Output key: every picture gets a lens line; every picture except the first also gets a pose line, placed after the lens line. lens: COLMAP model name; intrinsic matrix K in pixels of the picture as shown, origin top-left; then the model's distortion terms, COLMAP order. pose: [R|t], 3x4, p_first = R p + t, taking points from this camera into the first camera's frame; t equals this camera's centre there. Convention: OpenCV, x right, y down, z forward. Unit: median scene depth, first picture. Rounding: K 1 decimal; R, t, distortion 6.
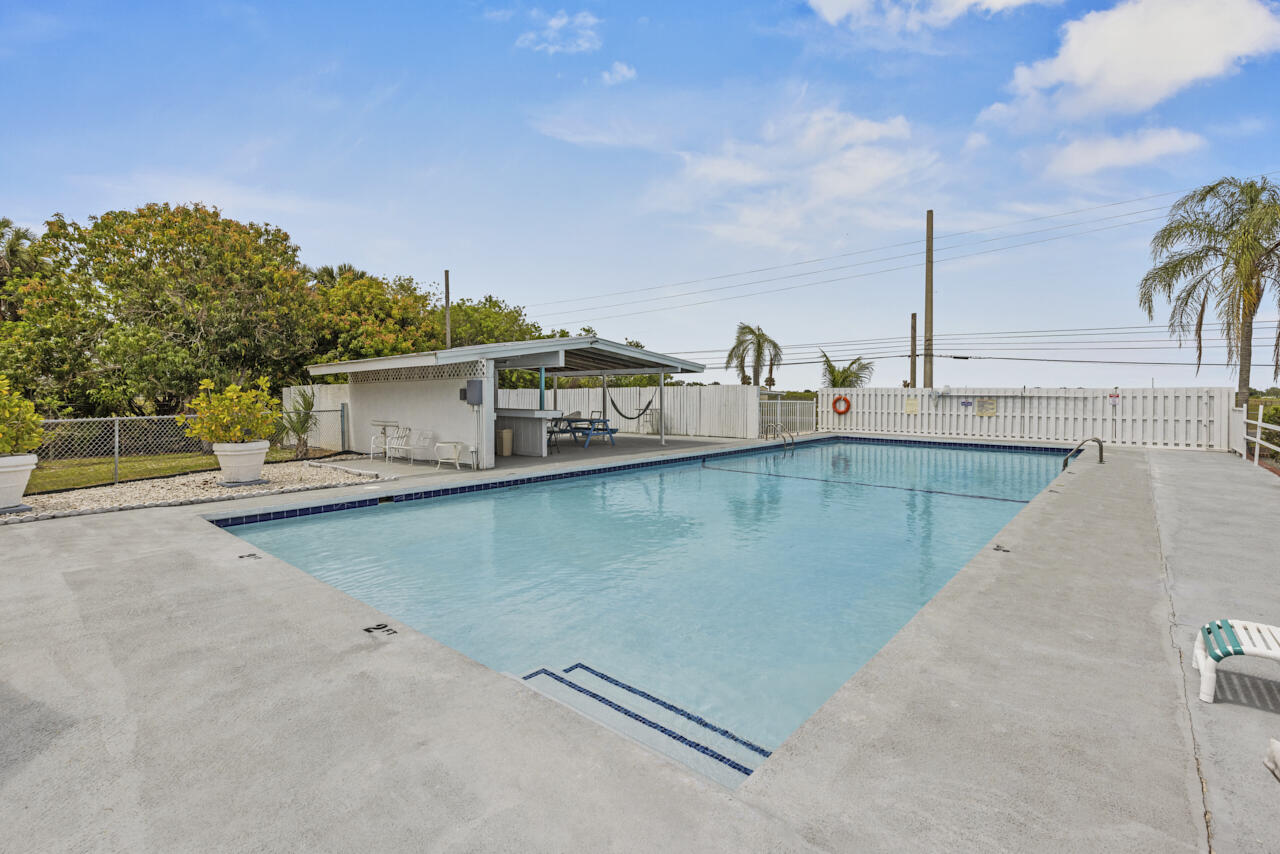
lens RADIAL K [[572.6, 0, 602.8], [0, 572.6, 408.8], [0, 0, 1]] dist [0.001353, 0.000117]
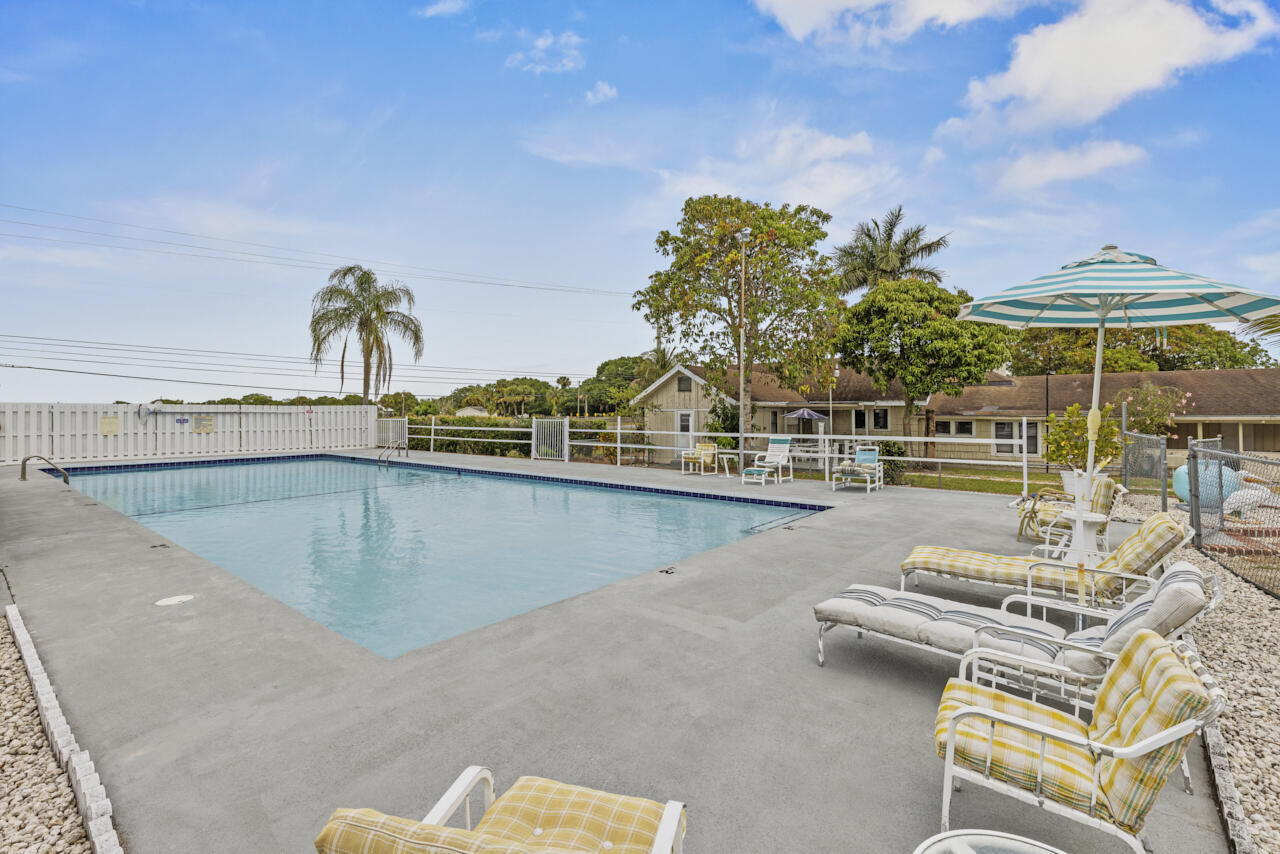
lens RADIAL K [[572.6, 0, 645.1], [0, 572.6, 427.0], [0, 0, 1]] dist [0.001353, 0.000117]
pose [[0.999921, -0.012567, 0.000504, 0.132067], [0.012568, 0.999920, -0.001190, 0.001265], [-0.000489, 0.001196, 0.999999, 0.000274]]
